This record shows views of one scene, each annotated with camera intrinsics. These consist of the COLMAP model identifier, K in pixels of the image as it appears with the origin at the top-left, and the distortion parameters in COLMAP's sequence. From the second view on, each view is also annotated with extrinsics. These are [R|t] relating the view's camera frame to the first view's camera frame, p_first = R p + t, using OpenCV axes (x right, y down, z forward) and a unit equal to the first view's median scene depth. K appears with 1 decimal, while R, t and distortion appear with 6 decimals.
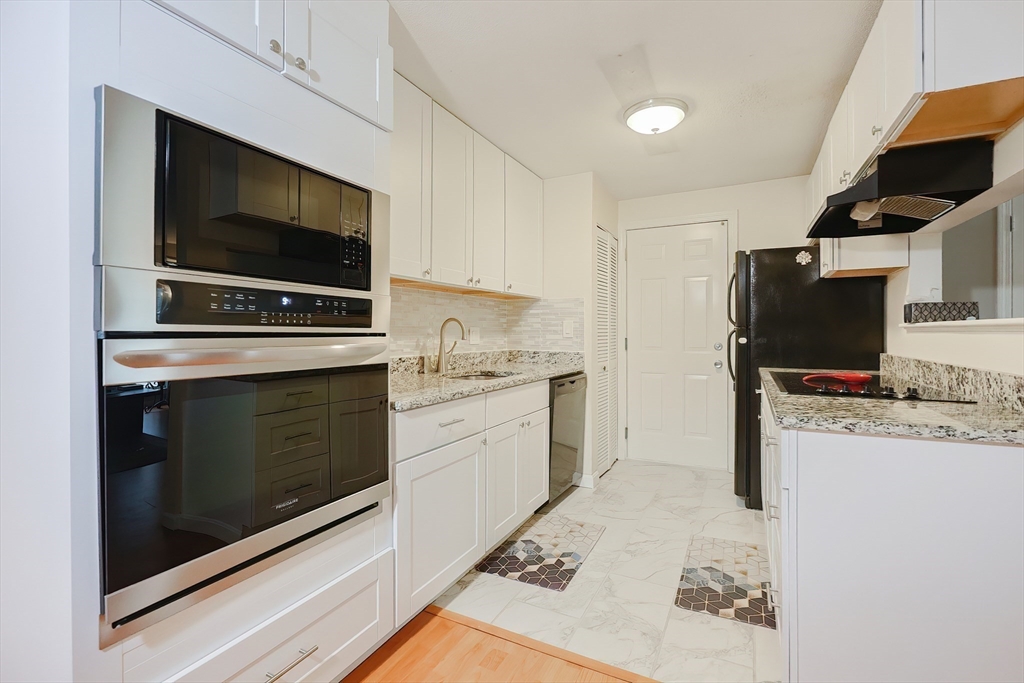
lens RADIAL K [[447.1, 0, 521.1], [0, 447.1, 334.7], [0, 0, 1]] dist [-0.004404, -0.001278]
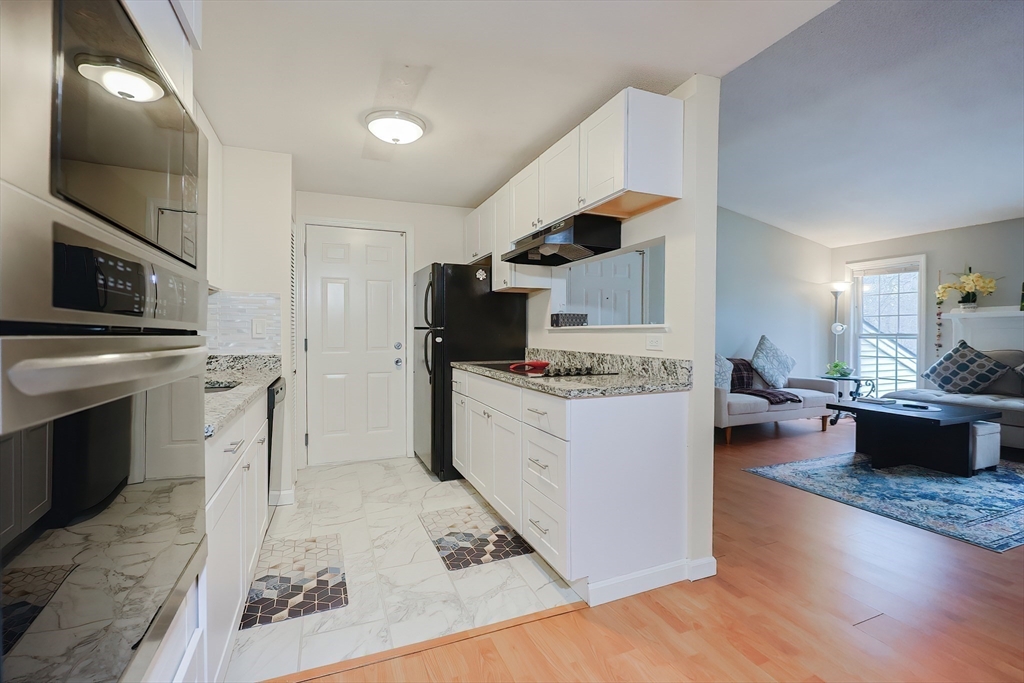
lens RADIAL K [[447.1, 0, 516.0], [0, 447.1, 339.8], [0, 0, 1]] dist [-0.004404, -0.001278]
pose [[0.656169, -0.003874, 0.754604, -0.300137], [-0.000751, 0.999983, 0.005786, 0.007323], [-0.754613, -0.004363, 0.656155, 0.092144]]
